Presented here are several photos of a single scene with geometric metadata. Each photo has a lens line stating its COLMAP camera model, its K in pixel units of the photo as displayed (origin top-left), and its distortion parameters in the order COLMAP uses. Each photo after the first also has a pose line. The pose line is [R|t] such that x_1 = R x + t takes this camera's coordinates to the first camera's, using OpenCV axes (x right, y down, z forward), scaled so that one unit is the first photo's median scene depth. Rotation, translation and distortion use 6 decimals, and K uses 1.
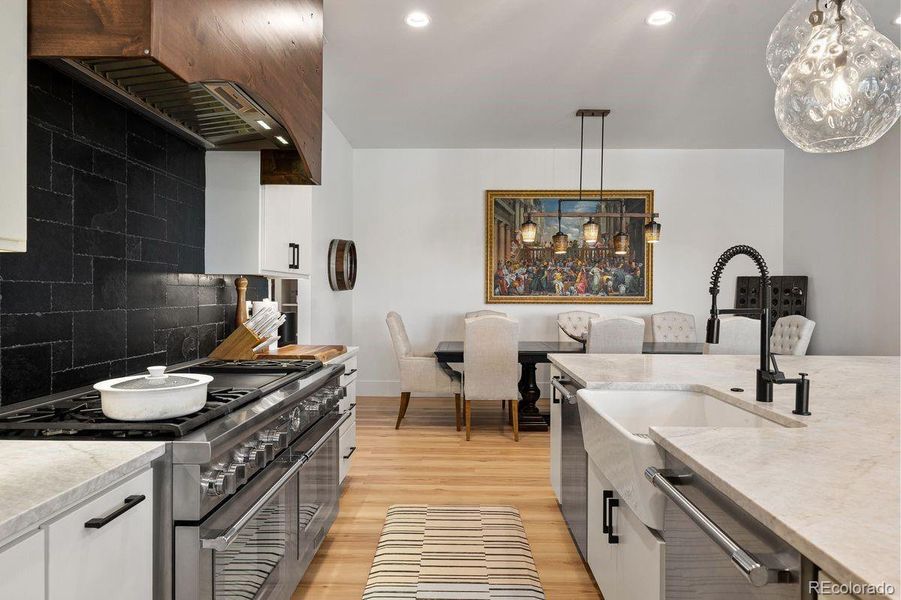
lens RADIAL K [[541.1, 0, 448.8], [0, 541.1, 298.0], [0, 0, 1]] dist [0.005012, 0.000420]
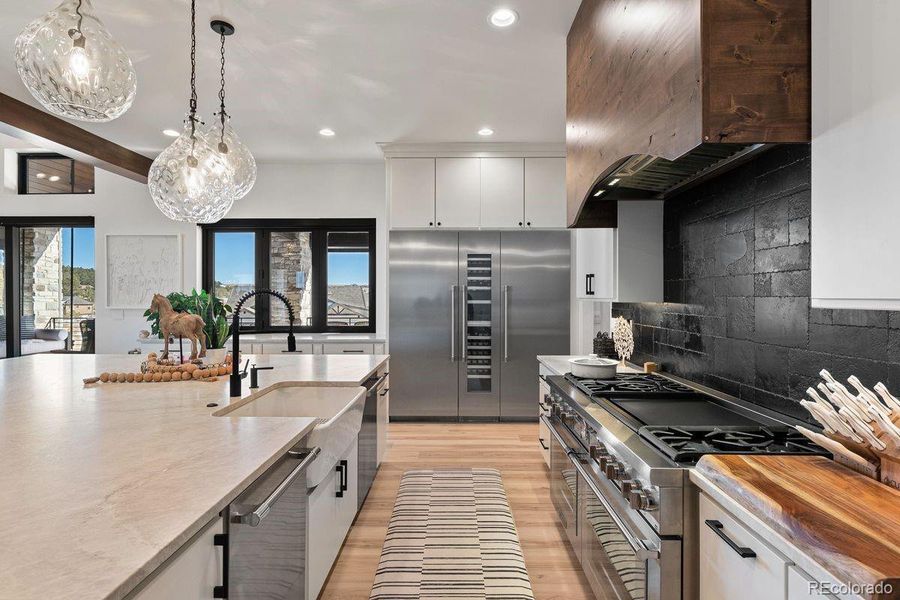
lens RADIAL K [[455.0, 0, 454.8], [0, 455.0, 299.5], [0, 0, 1]] dist [-0.005172, -0.000296]
pose [[-0.999939, -0.010851, -0.001901, 0.003853], [-0.010863, 0.999918, 0.006753, -0.024894], [0.001827, 0.006773, -0.999975, 0.717686]]
